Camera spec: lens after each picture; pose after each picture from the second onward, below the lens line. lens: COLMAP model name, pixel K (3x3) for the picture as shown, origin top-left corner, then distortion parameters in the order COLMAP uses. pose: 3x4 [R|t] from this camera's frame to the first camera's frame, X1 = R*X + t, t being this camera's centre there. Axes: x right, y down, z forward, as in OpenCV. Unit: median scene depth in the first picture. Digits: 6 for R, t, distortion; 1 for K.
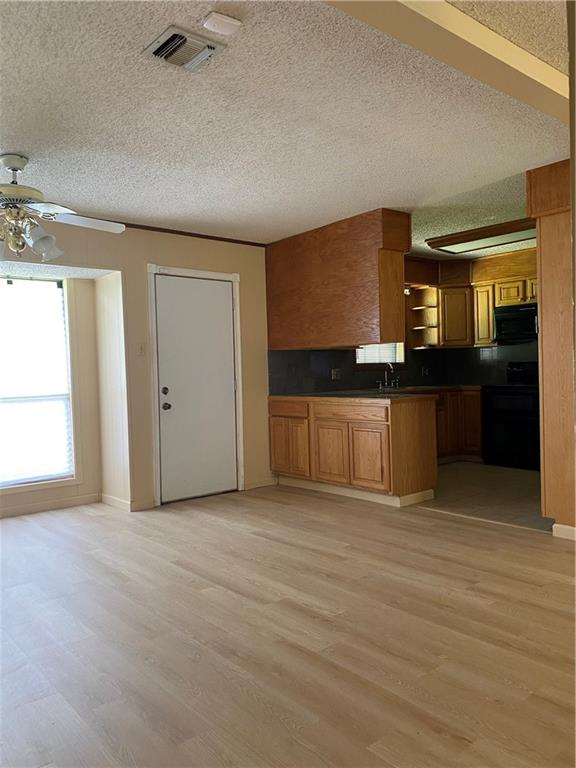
lens RADIAL K [[579.6, 0, 288.0], [0, 579.6, 384.0], [0, 0, 1]] dist [0.059819, -0.110864]
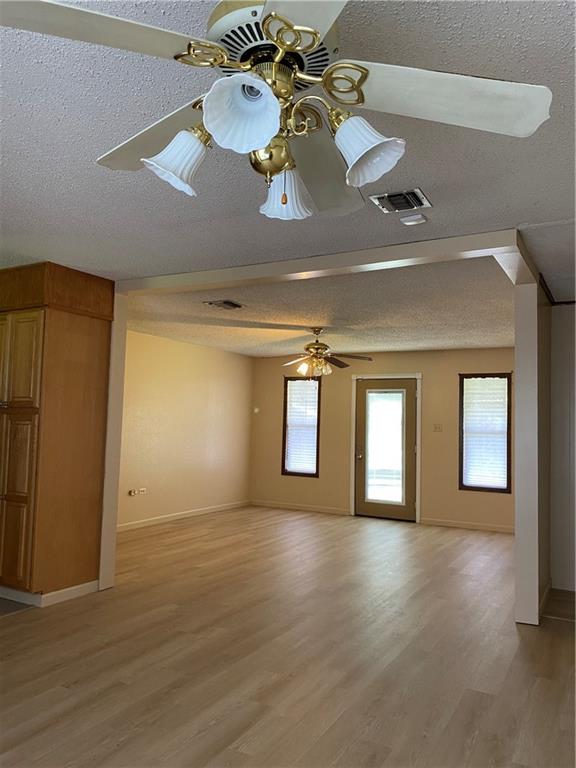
lens RADIAL K [[583.6, 0, 276.8], [0, 583.6, 381.8], [0, 0, 1]] dist [0.048901, -0.111090]
pose [[-0.356650, 0.092779, 0.929620, -0.723157], [0.006987, 0.995294, -0.096654, -0.040542], [-0.934212, -0.027977, -0.355619, 0.997911]]
